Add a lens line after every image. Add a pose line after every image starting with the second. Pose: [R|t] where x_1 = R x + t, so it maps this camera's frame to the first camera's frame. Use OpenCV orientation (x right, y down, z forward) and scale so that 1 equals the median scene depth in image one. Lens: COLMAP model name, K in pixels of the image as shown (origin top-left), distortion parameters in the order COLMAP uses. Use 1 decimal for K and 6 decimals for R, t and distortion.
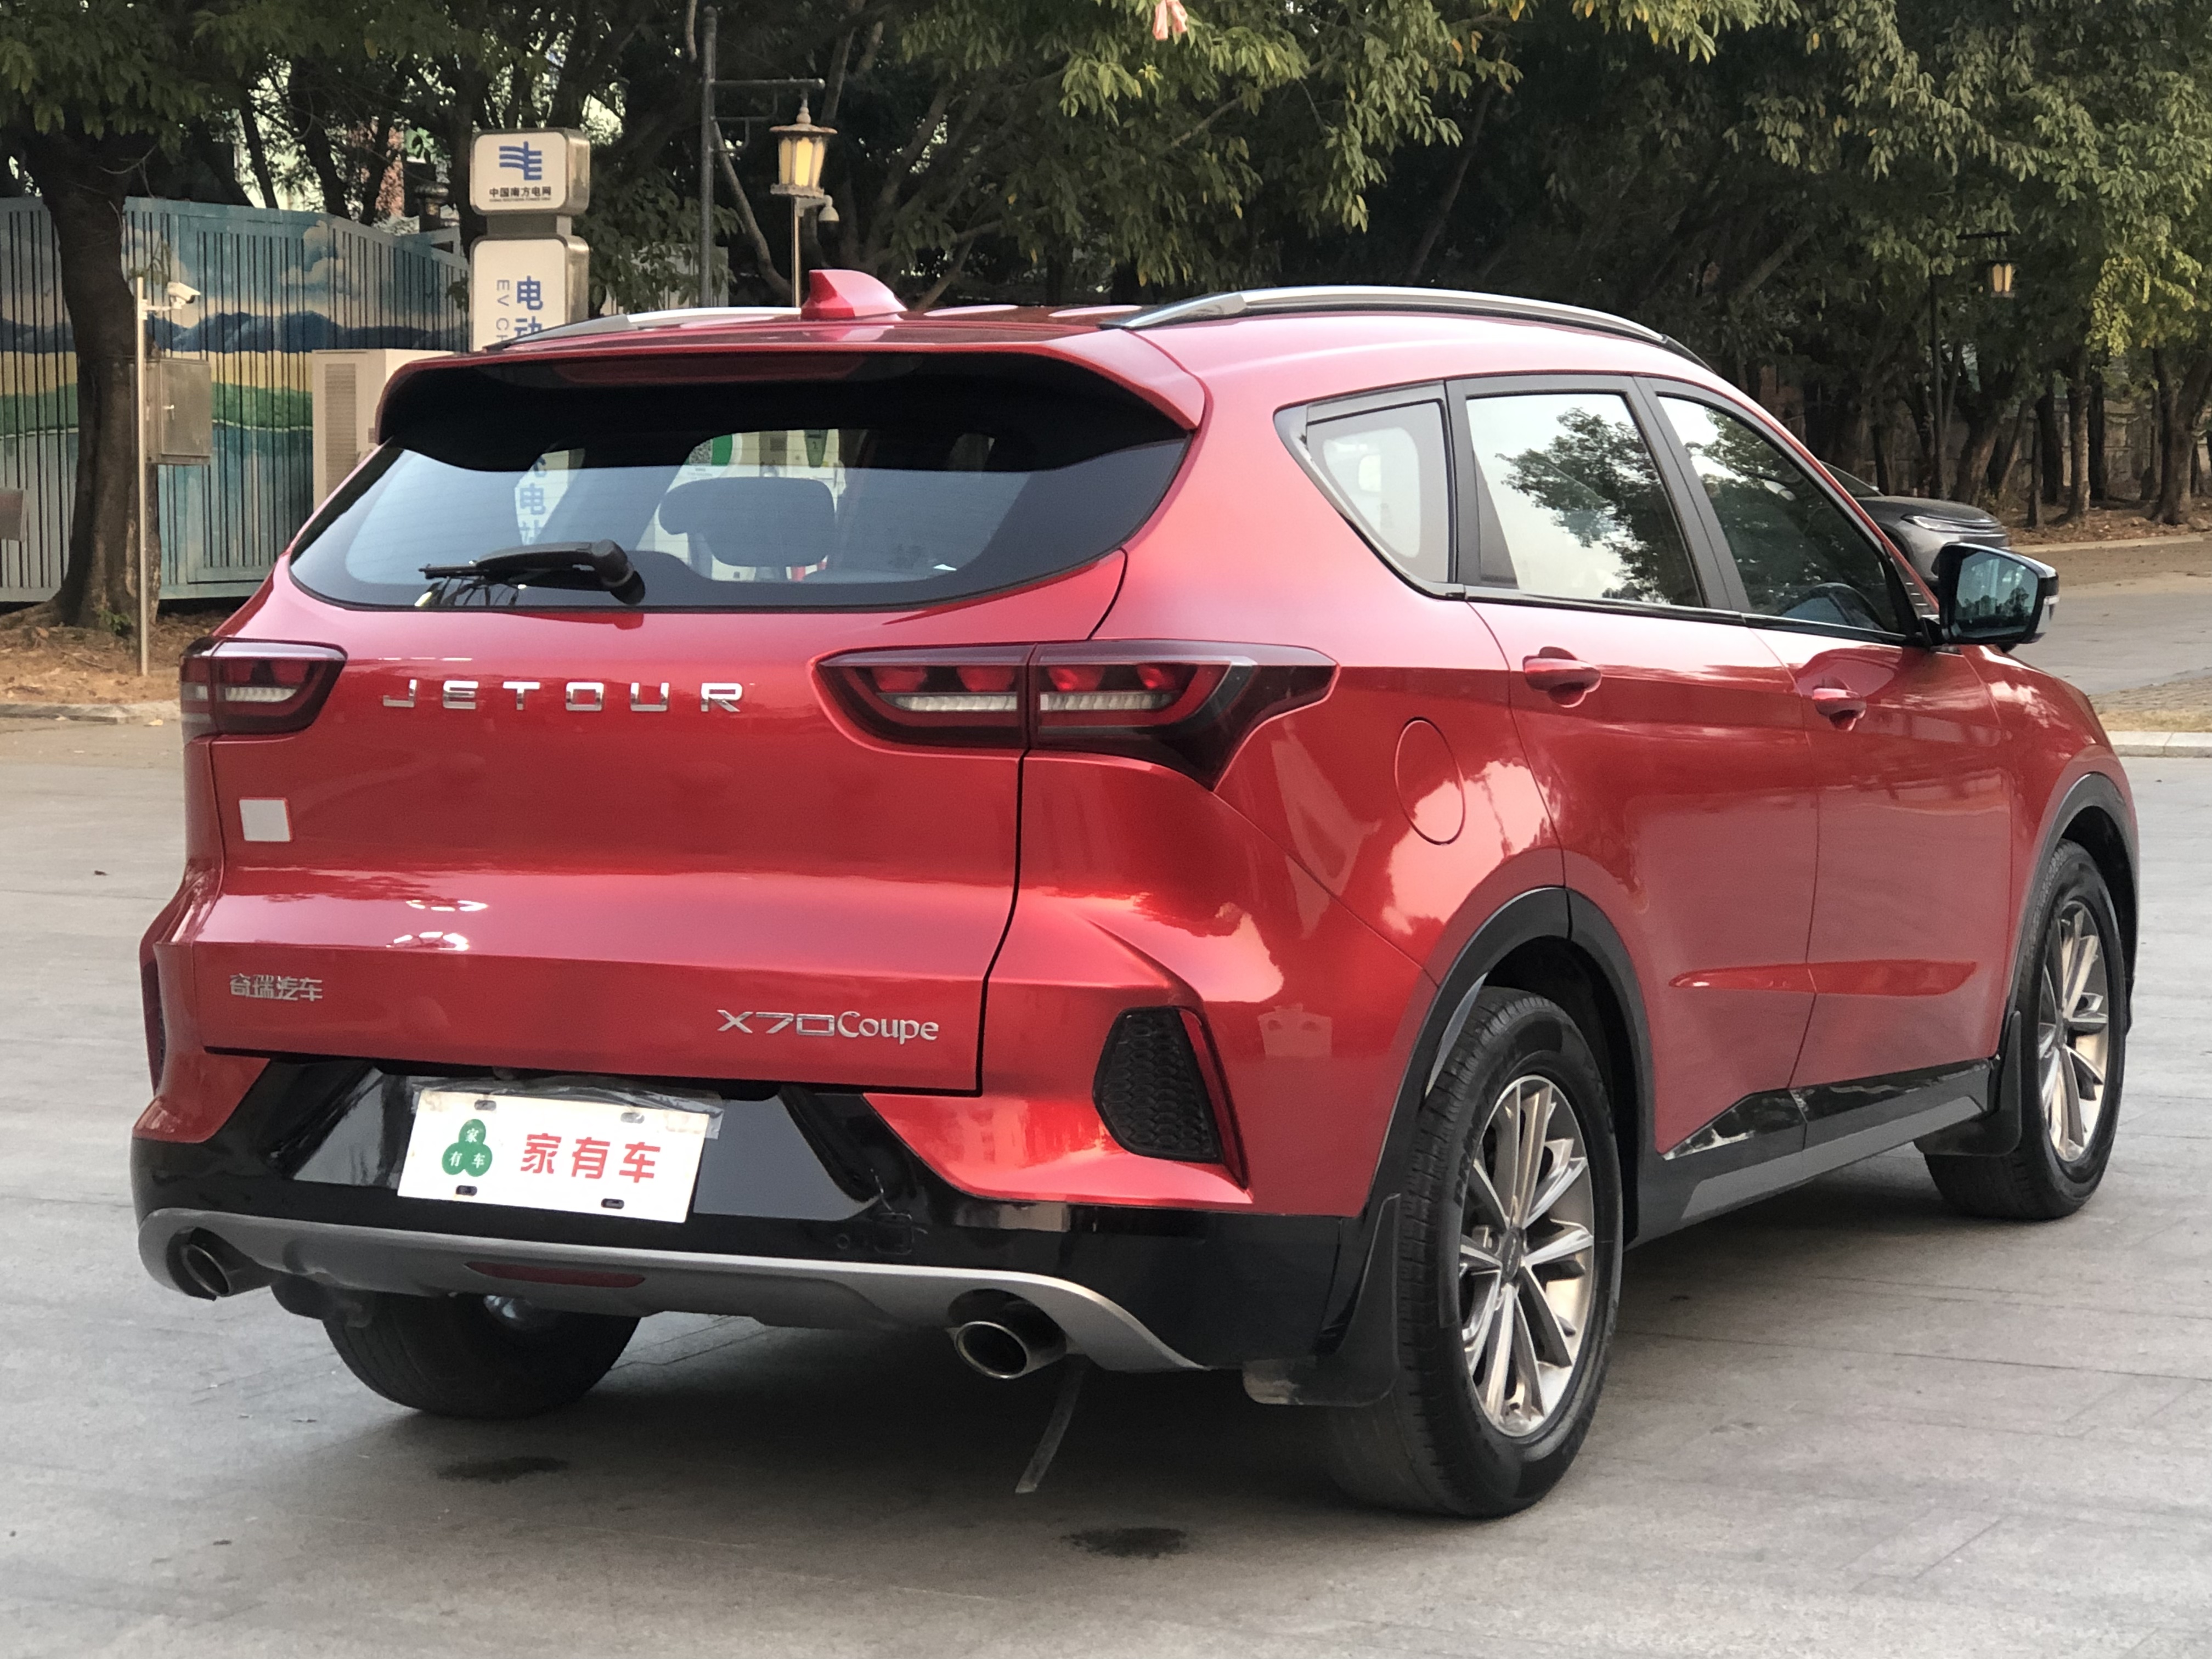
lens RADIAL K [[4616.2, 0, 1106.0], [0, 4616.2, 829.5], [0, 0, 1]] dist [-0.086717, 1.374966]
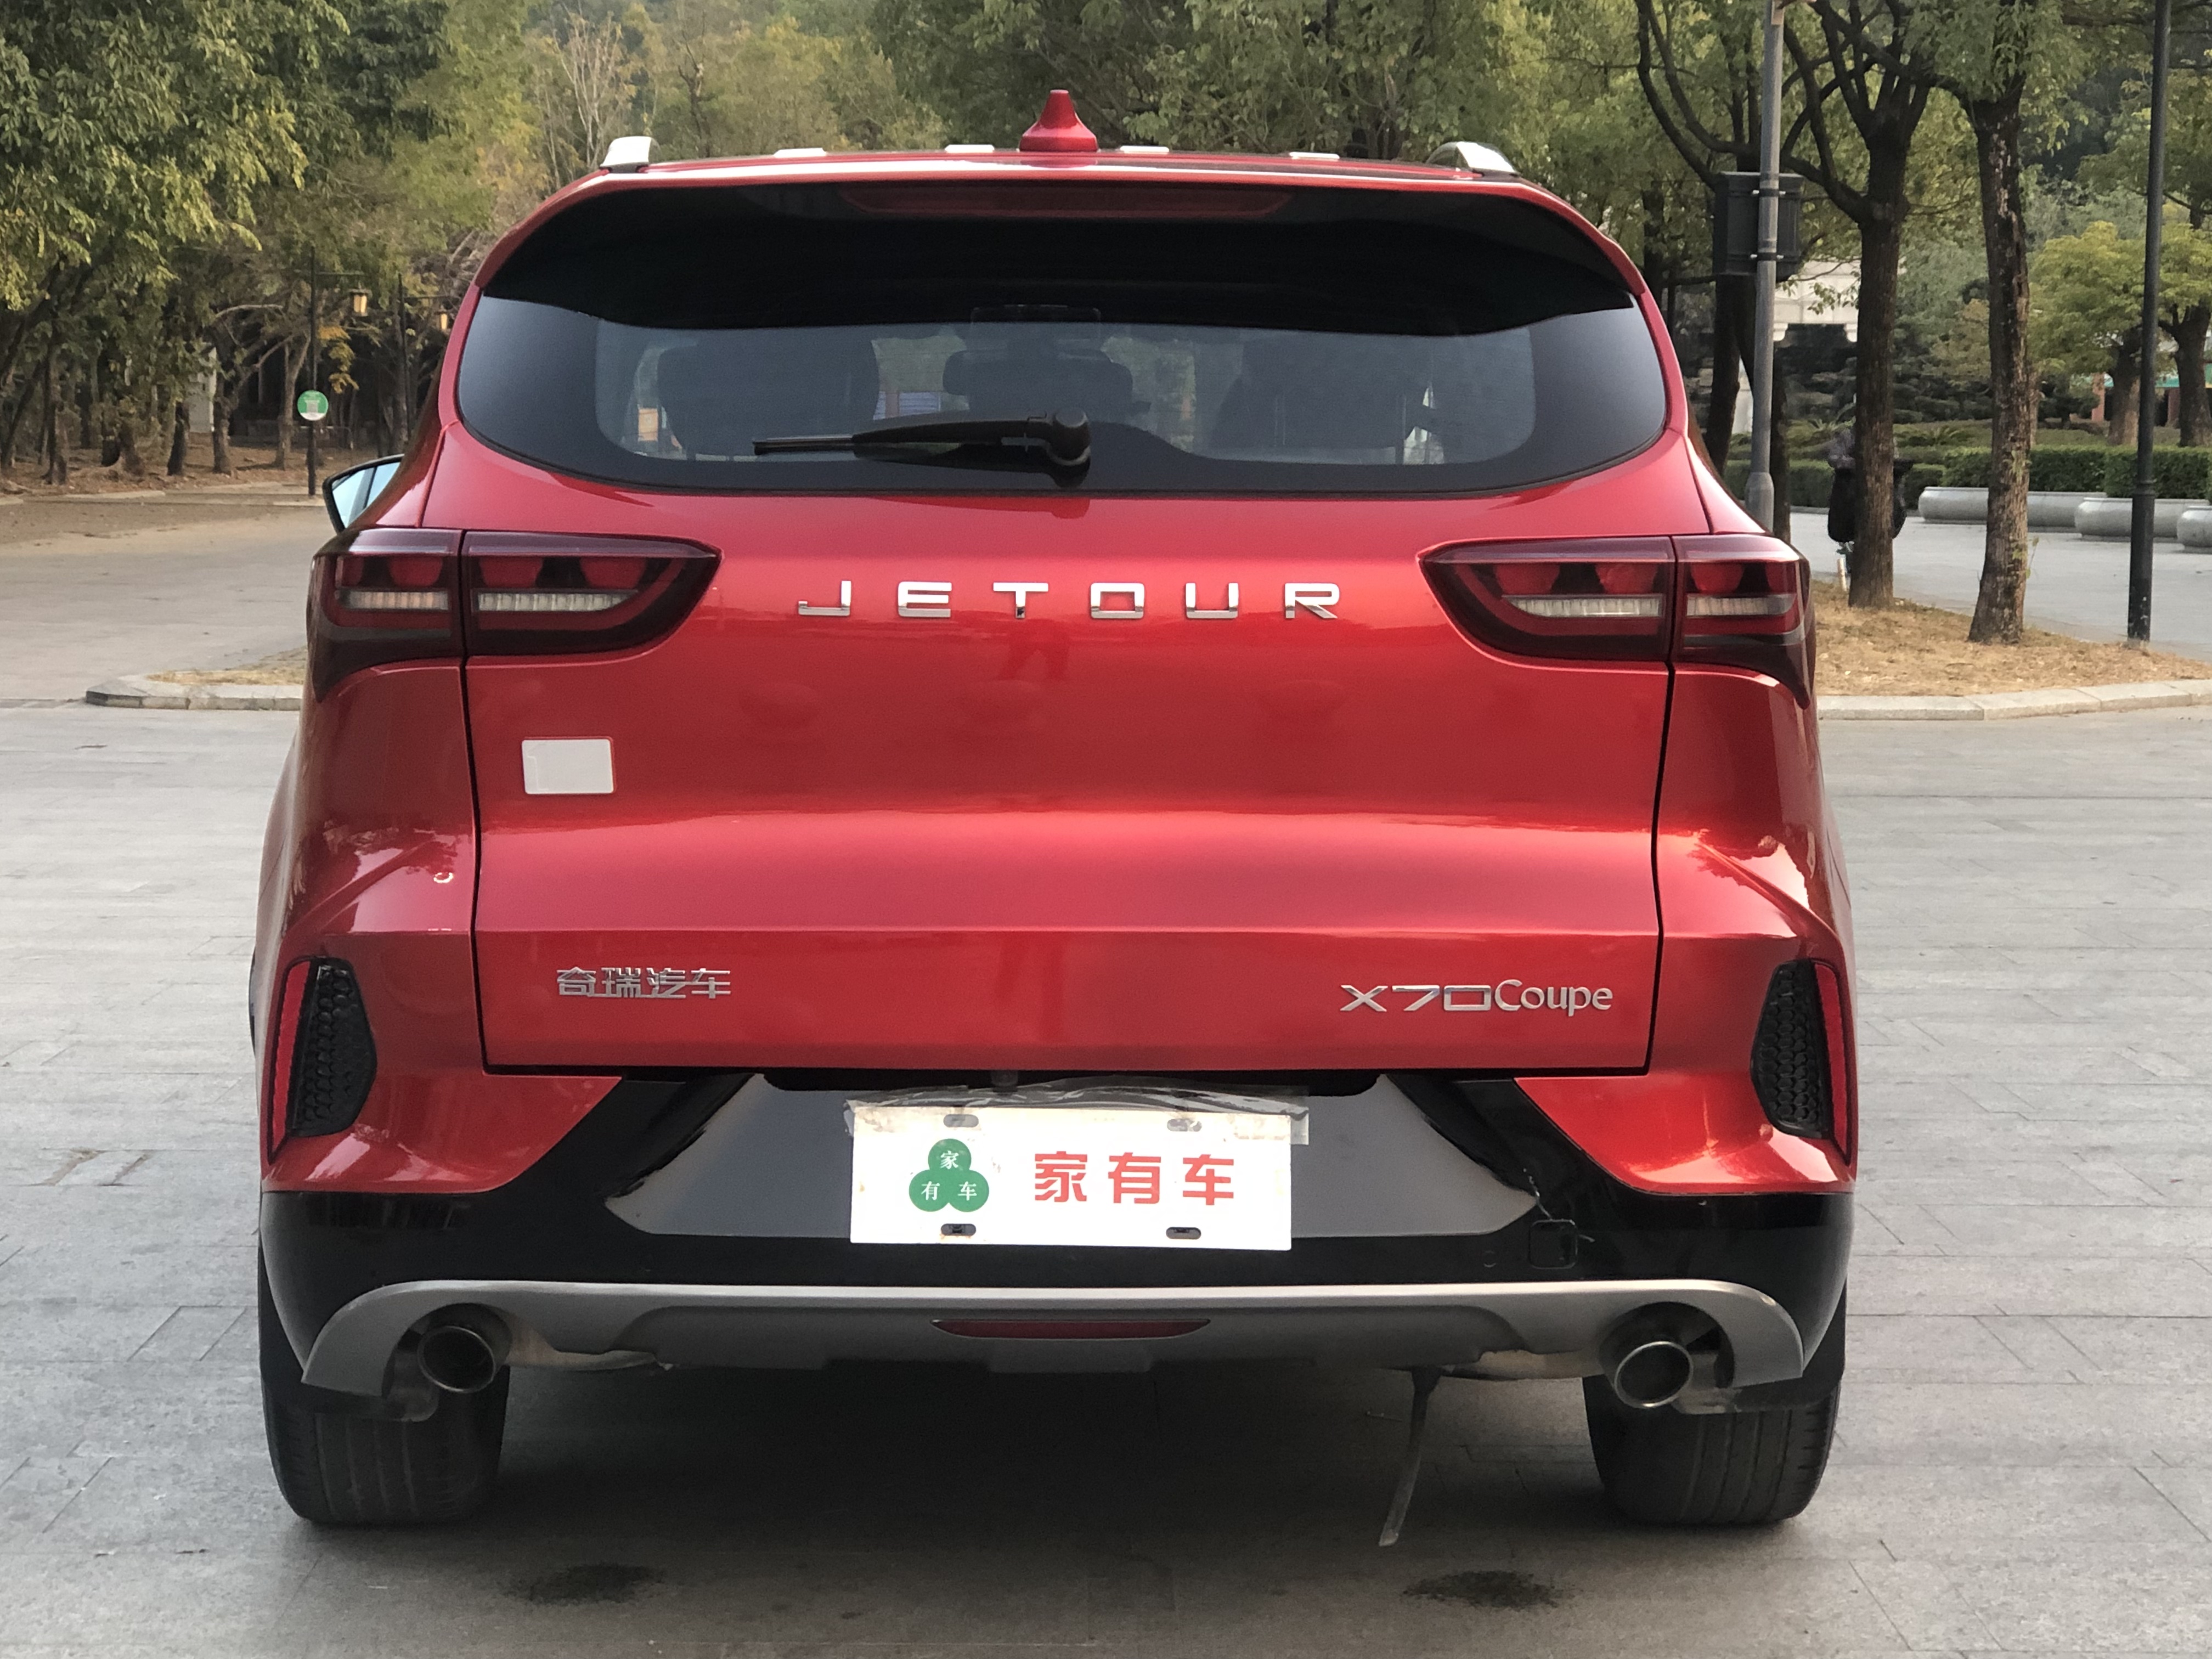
lens RADIAL K [[4616.2, 0, 1106.0], [0, 4616.2, 829.5], [0, 0, 1]] dist [-0.086717, 1.374966]
pose [[0.871703, -0.023062, 0.489491, -0.502786], [0.019819, 0.999734, 0.011807, 0.001221], [-0.489633, -0.000591, 0.871928, 0.302764]]
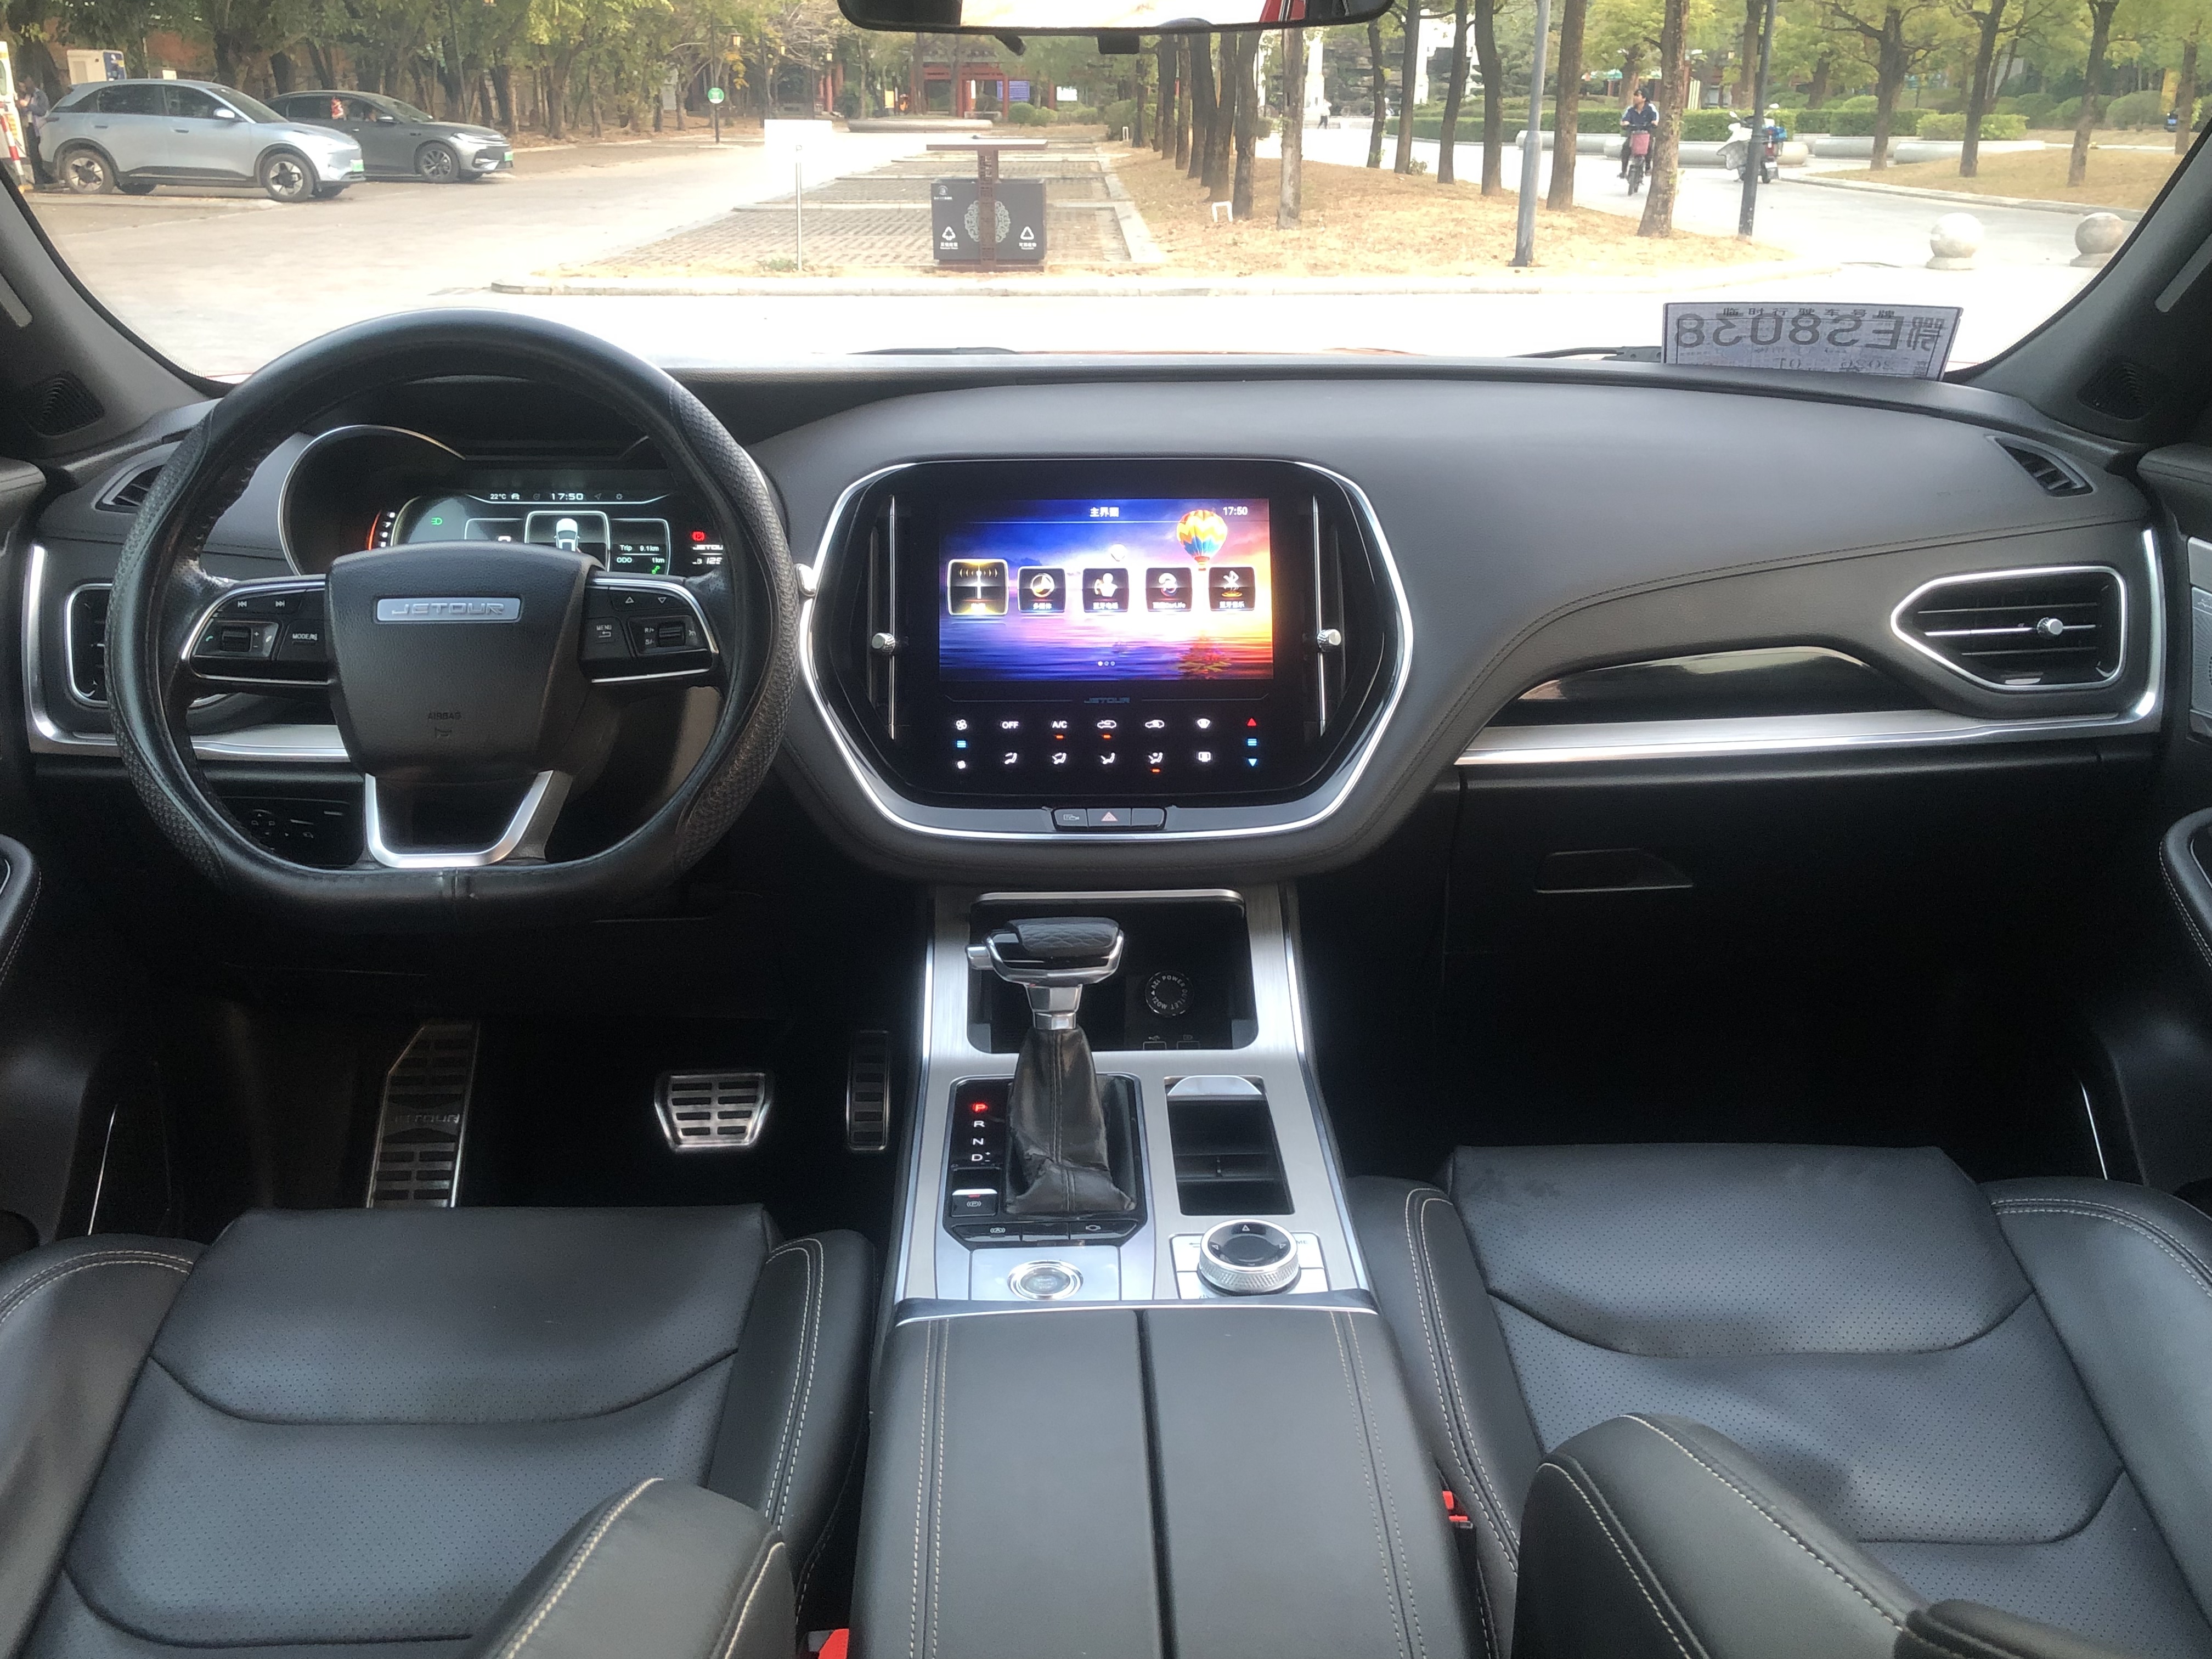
lens RADIAL K [[2031.2, 0, 1106.0], [0, 2031.2, 829.5], [0, 0, 1]] dist [-0.000638, -0.016535]
pose [[0.872410, -0.153038, 0.464199, -0.125979], [0.027950, 0.963784, 0.265215, -0.060396], [-0.487975, -0.218402, 0.845092, 0.996703]]
